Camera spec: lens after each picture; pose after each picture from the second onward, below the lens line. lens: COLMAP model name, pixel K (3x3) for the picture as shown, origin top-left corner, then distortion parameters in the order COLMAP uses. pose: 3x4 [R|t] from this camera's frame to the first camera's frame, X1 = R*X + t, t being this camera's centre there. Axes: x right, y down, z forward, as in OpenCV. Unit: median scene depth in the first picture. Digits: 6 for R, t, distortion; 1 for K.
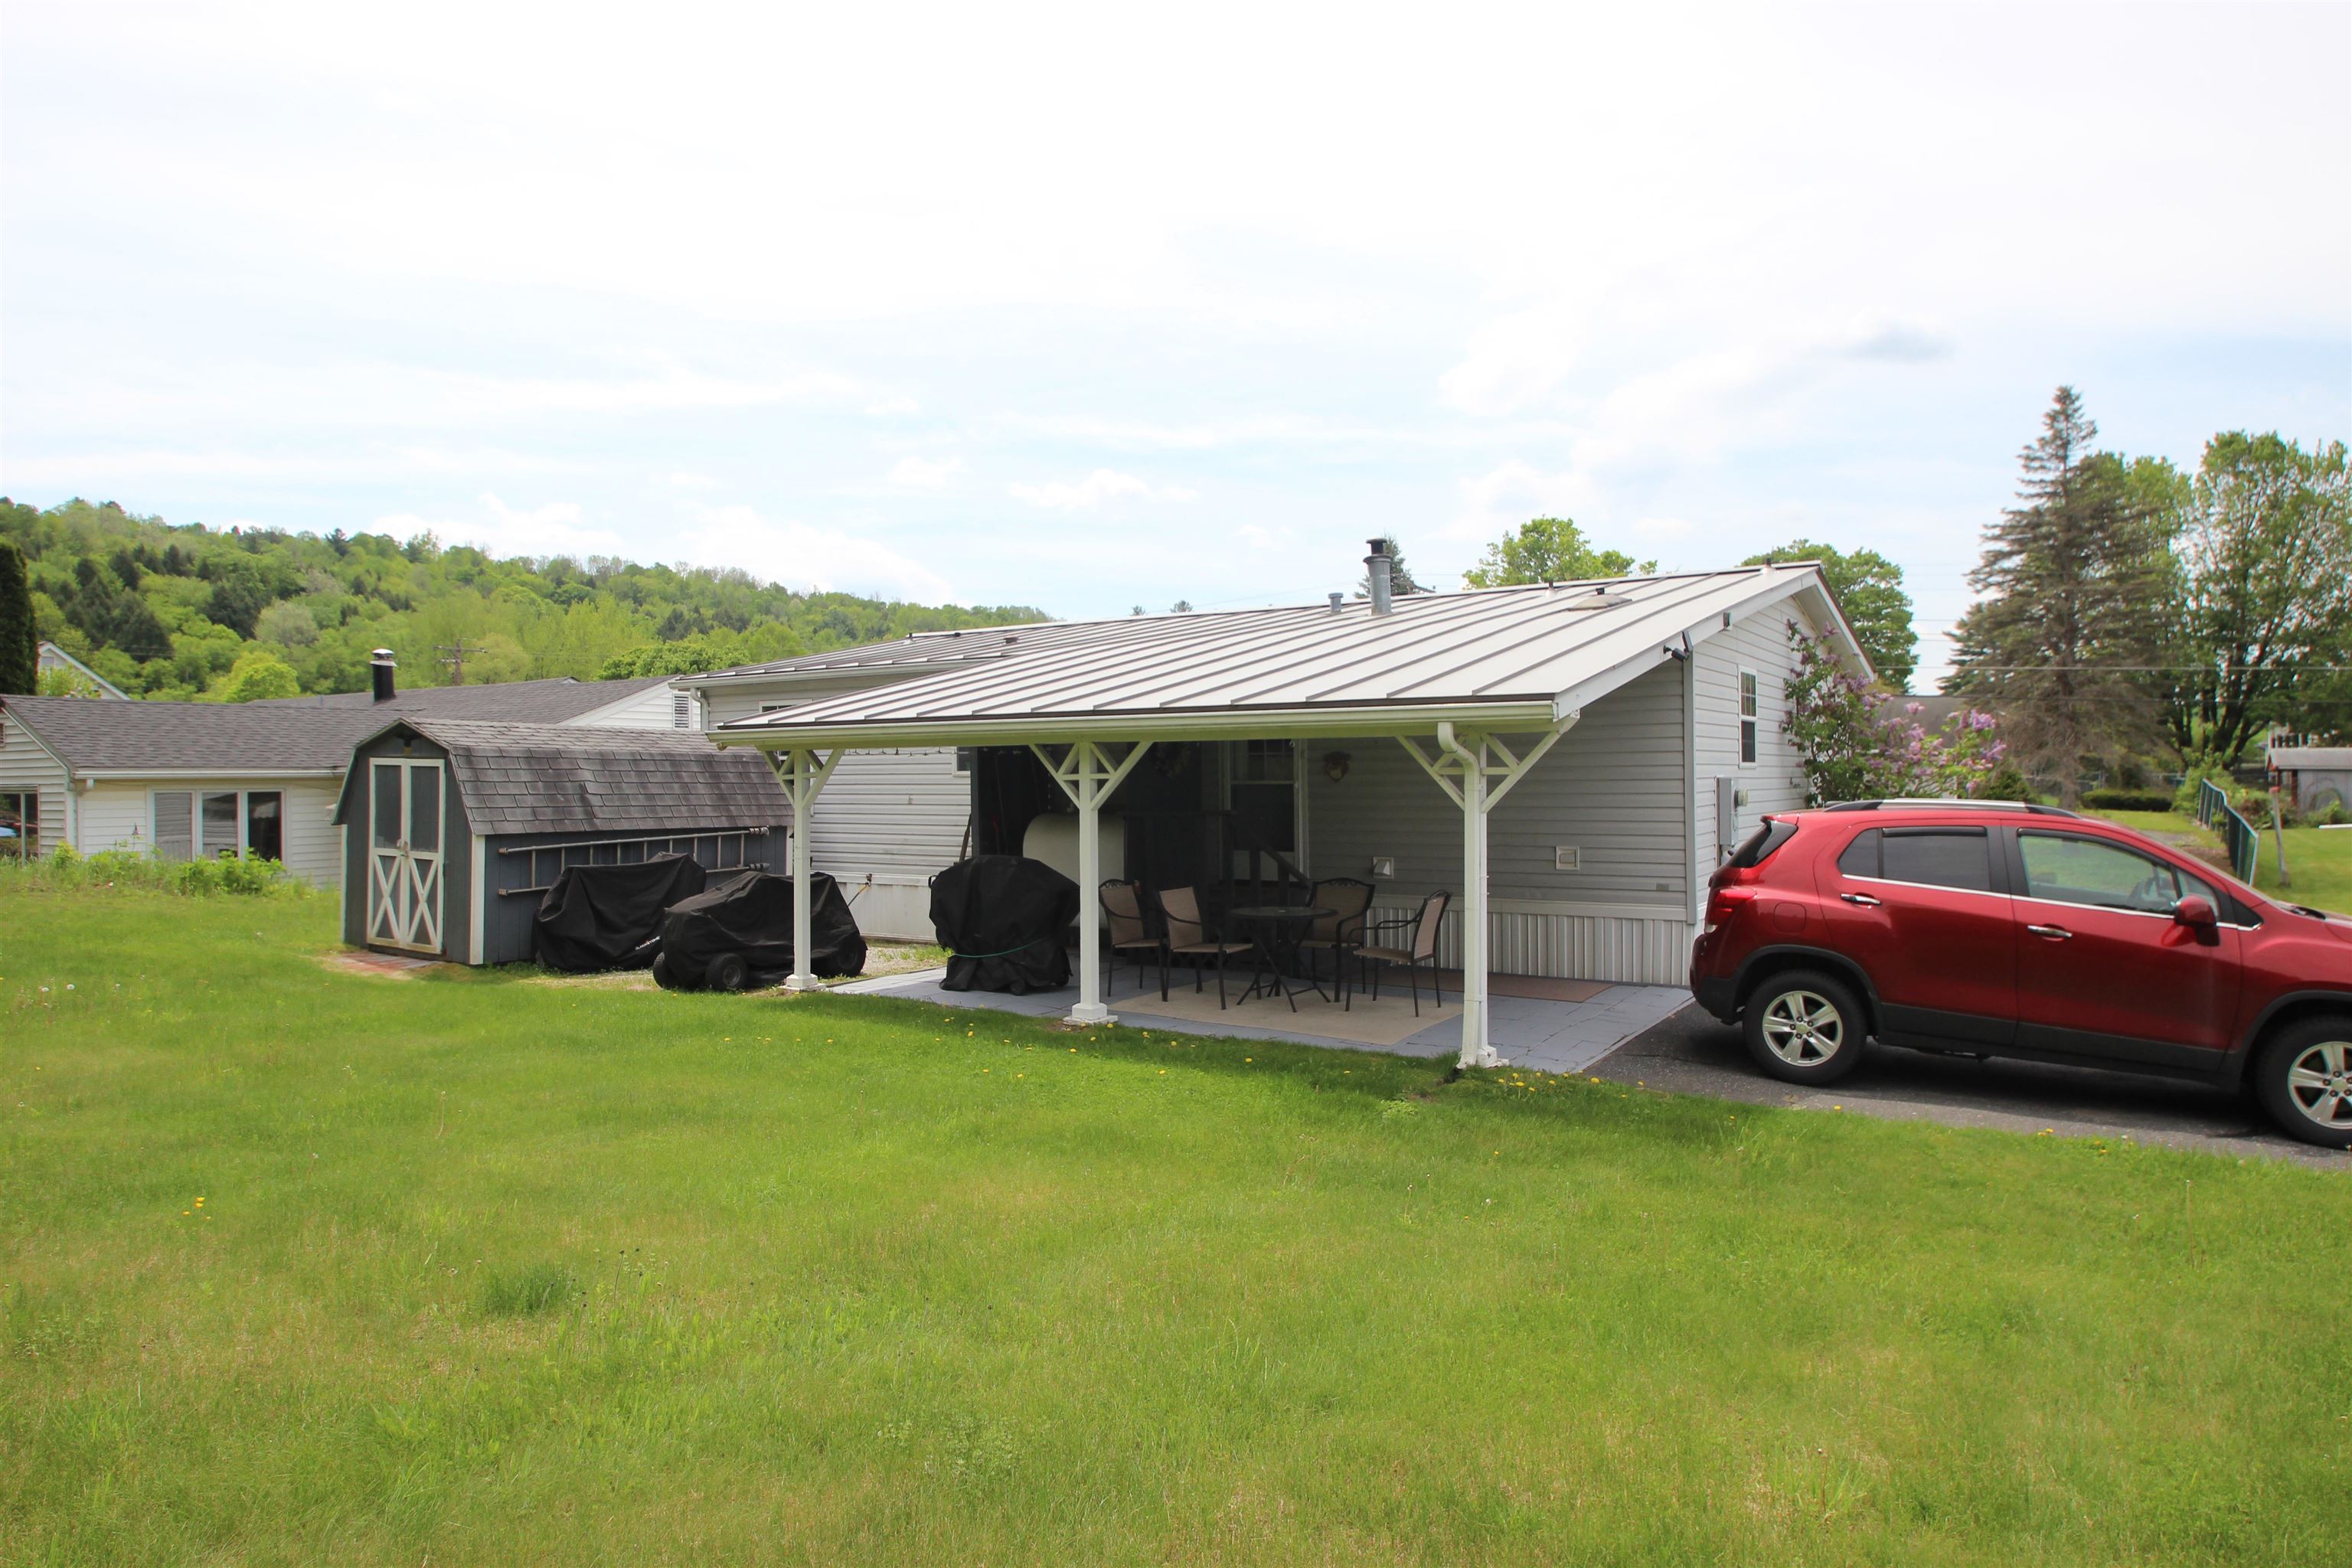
lens RADIAL K [[1397.7, 0, 1176.0], [0, 1397.7, 784.0], [0, 0, 1]] dist [-0.046479, -0.000286]
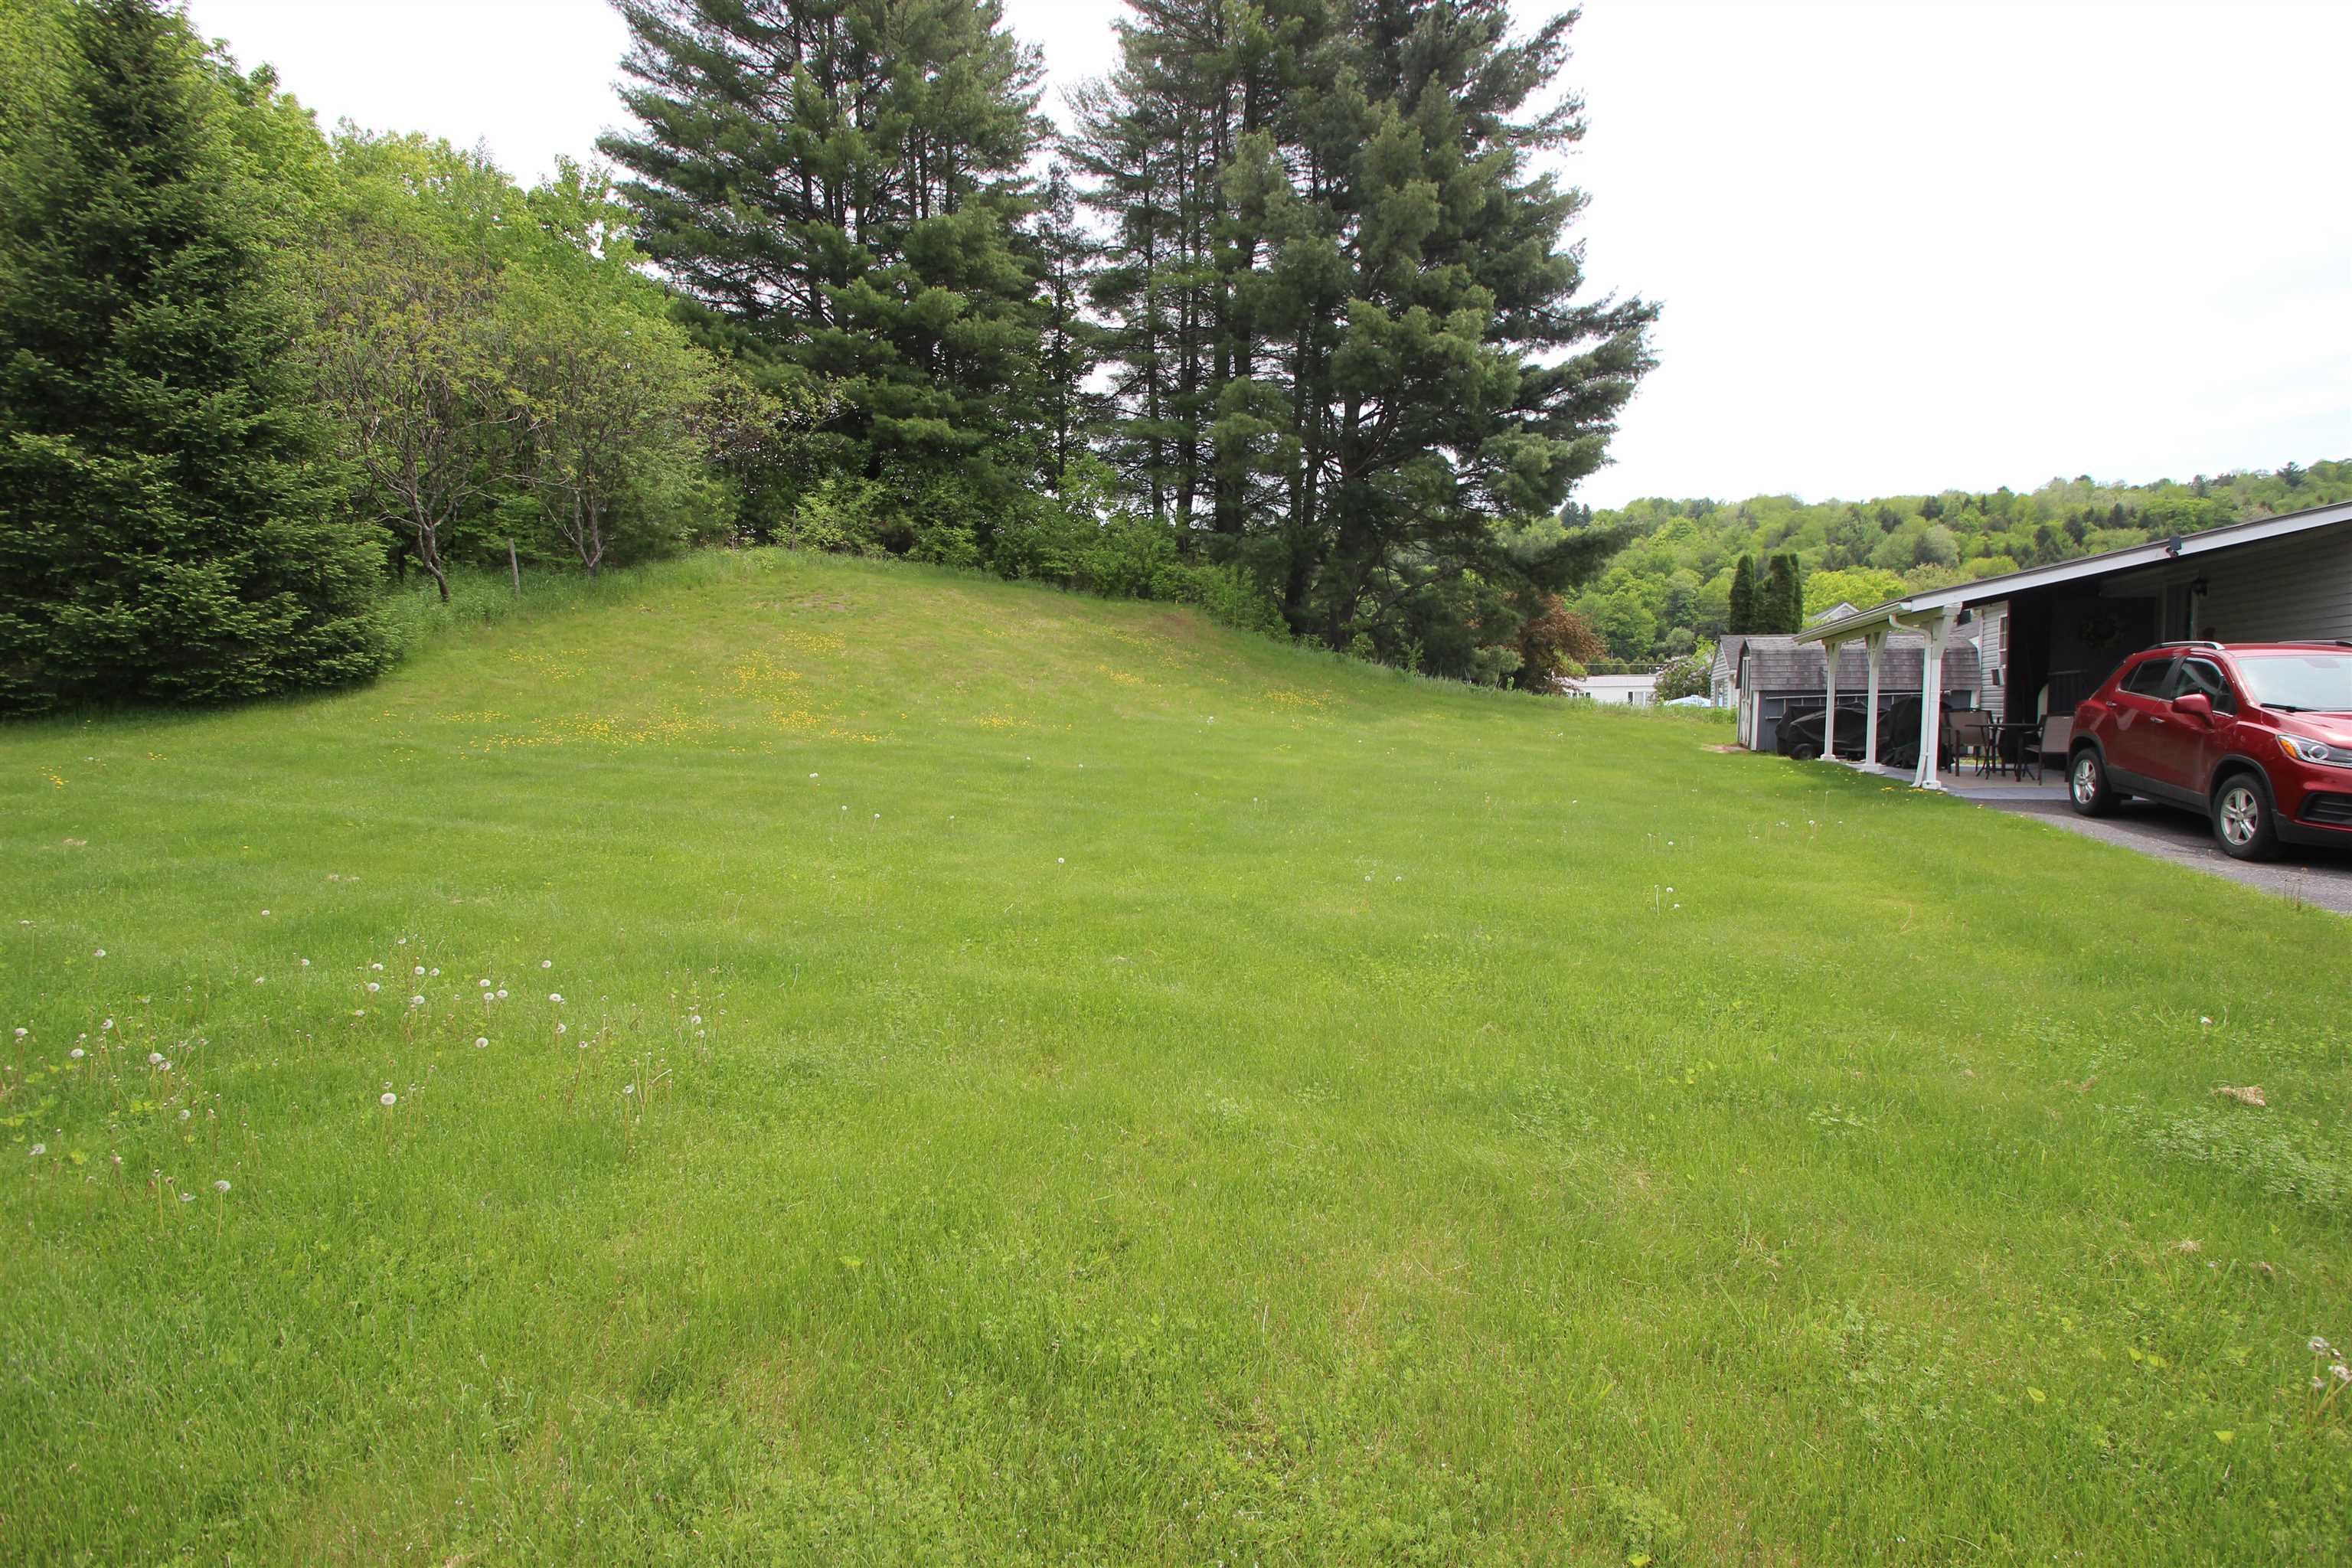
lens RADIAL K [[1099.6, 0, 1176.0], [0, 1099.6, 784.0], [0, 0, 1]] dist [-0.025681, -0.000106]
pose [[0.161041, 0.079609, -0.983732, 0.782415], [-0.003813, 0.996784, 0.080041, 0.037573], [0.986940, -0.009139, 0.160827, -0.129121]]
